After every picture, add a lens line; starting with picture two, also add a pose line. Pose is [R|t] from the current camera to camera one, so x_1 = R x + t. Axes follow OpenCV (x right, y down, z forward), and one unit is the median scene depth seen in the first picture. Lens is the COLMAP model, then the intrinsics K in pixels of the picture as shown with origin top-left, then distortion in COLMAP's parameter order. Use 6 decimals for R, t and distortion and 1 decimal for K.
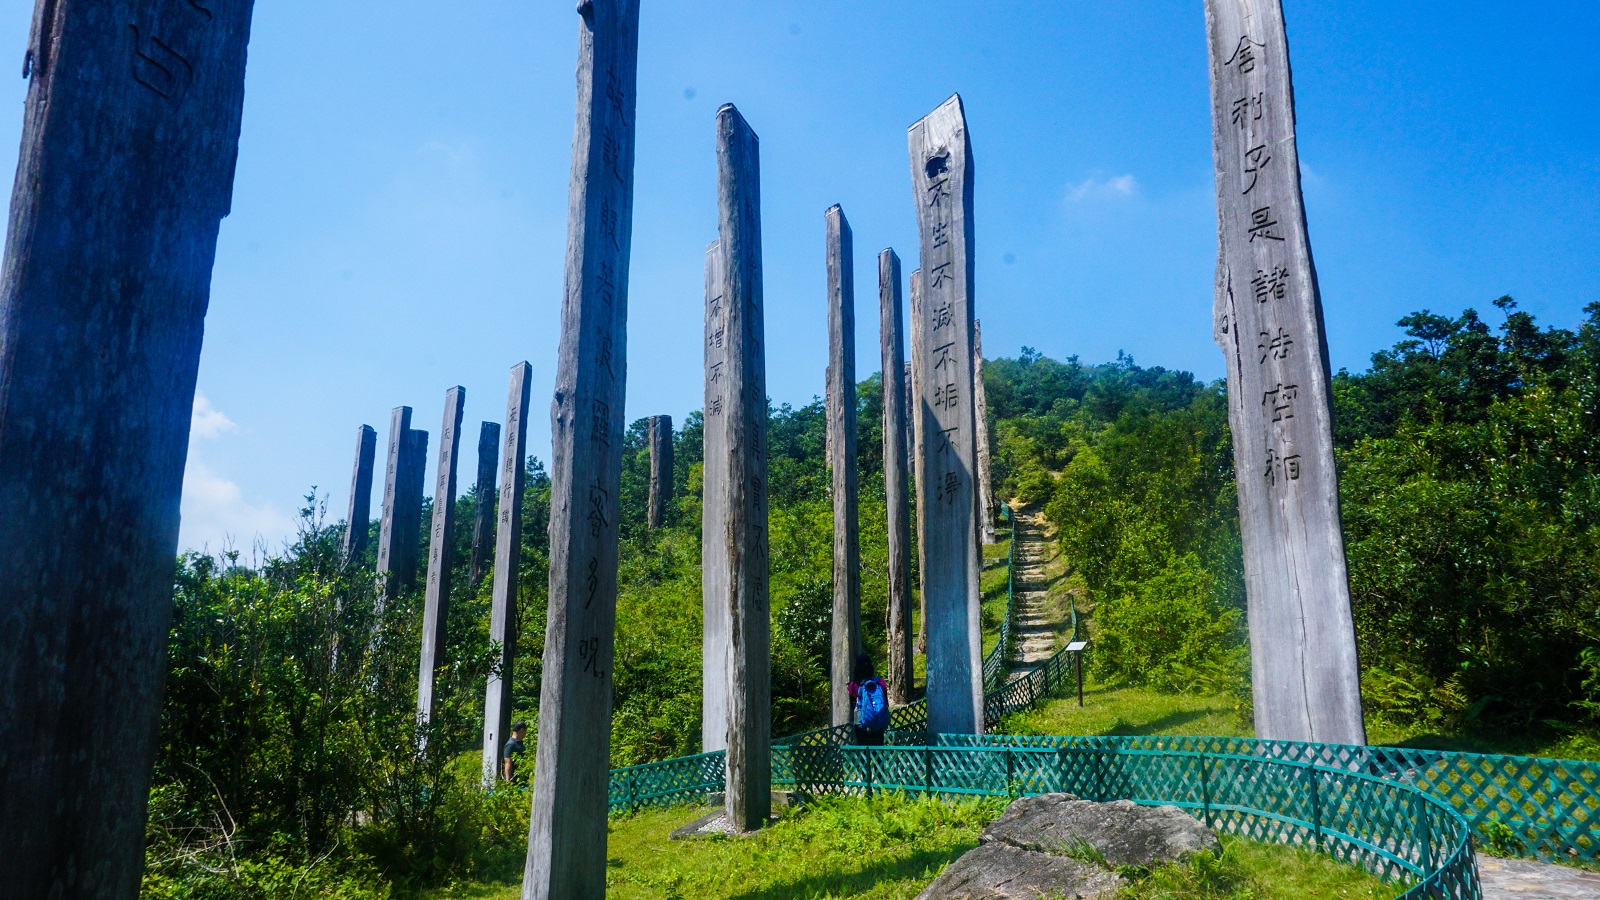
lens RADIAL K [[1086.0, 0, 800.0], [0, 1086.0, 450.0], [0, 0, 1]] dist [-0.000883, -0.000189]
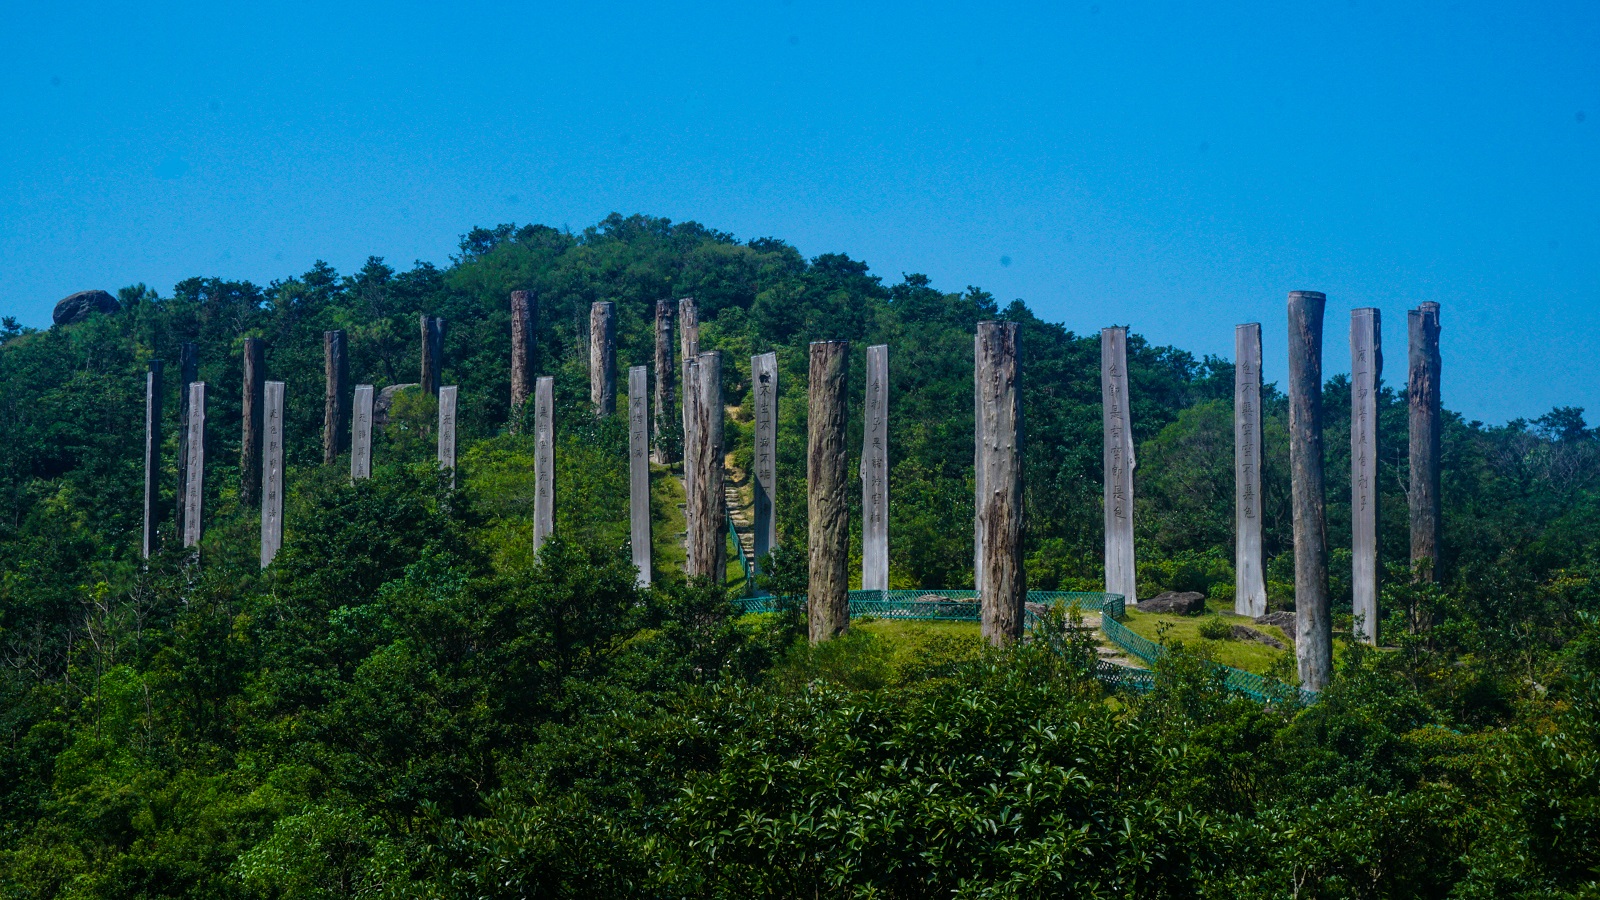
lens RADIAL K [[2471.3, 0, 800.0], [0, 2471.3, 450.0], [0, 0, 1]] dist [-0.001753, -0.000528]
pose [[0.946974, 0.029683, 0.319936, -0.775039], [-0.069302, 0.991156, 0.113167, -0.359458], [-0.313747, -0.129339, 0.940656, -2.115880]]
